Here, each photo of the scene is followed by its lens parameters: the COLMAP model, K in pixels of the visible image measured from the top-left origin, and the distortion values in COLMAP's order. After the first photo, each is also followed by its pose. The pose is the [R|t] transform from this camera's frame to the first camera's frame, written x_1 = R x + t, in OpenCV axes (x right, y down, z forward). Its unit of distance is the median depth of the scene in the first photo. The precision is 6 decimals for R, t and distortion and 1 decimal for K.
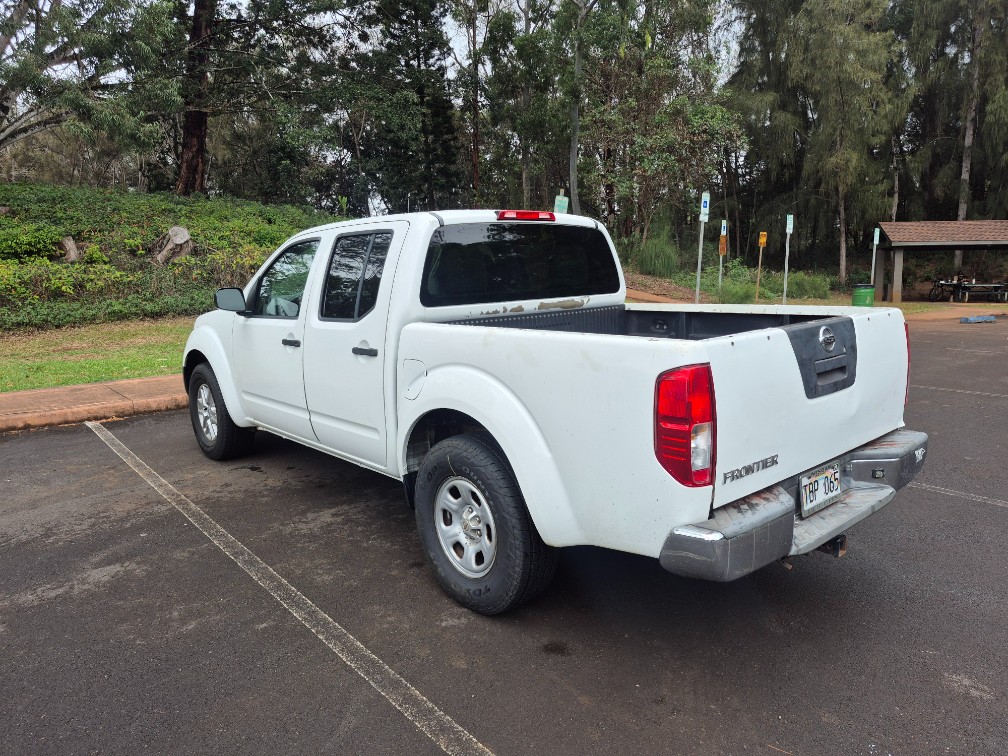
lens RADIAL K [[690.7, 0, 507.5], [0, 690.7, 378.0], [0, 0, 1]] dist [0.026795, -0.017472]
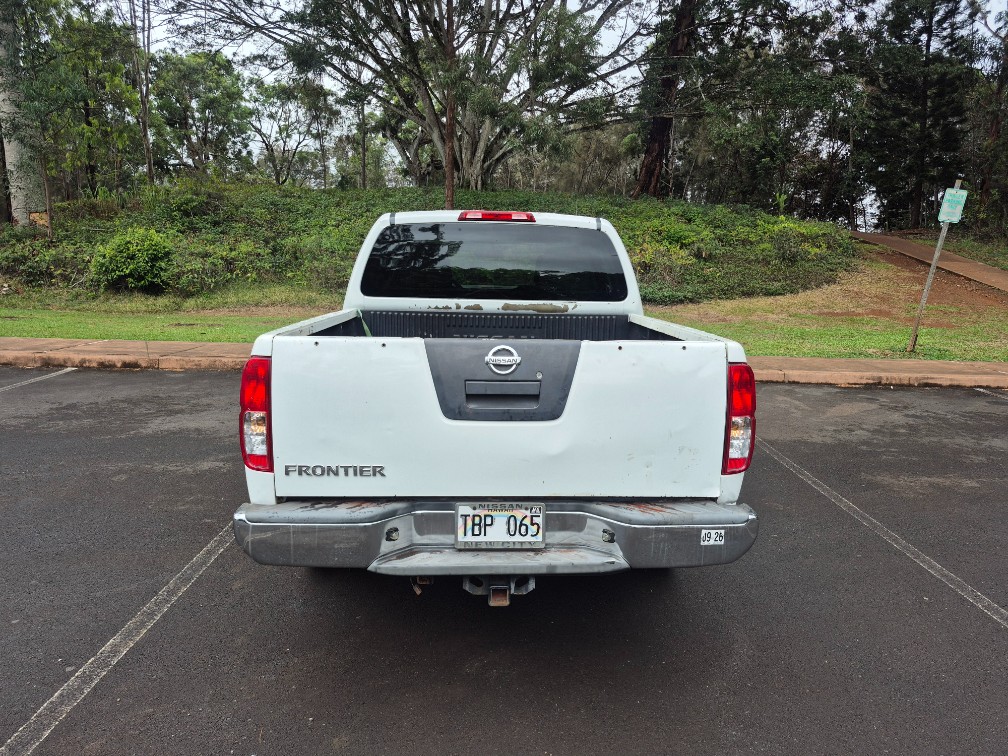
lens RADIAL K [[690.7, 0, 507.0], [0, 690.7, 381.4], [0, 0, 1]] dist [0.026795, -0.017472]
pose [[0.783292, 0.144857, -0.604541, 0.674583], [-0.140784, 0.988541, 0.054458, -0.051772], [0.605503, 0.042453, 0.794710, 0.207294]]
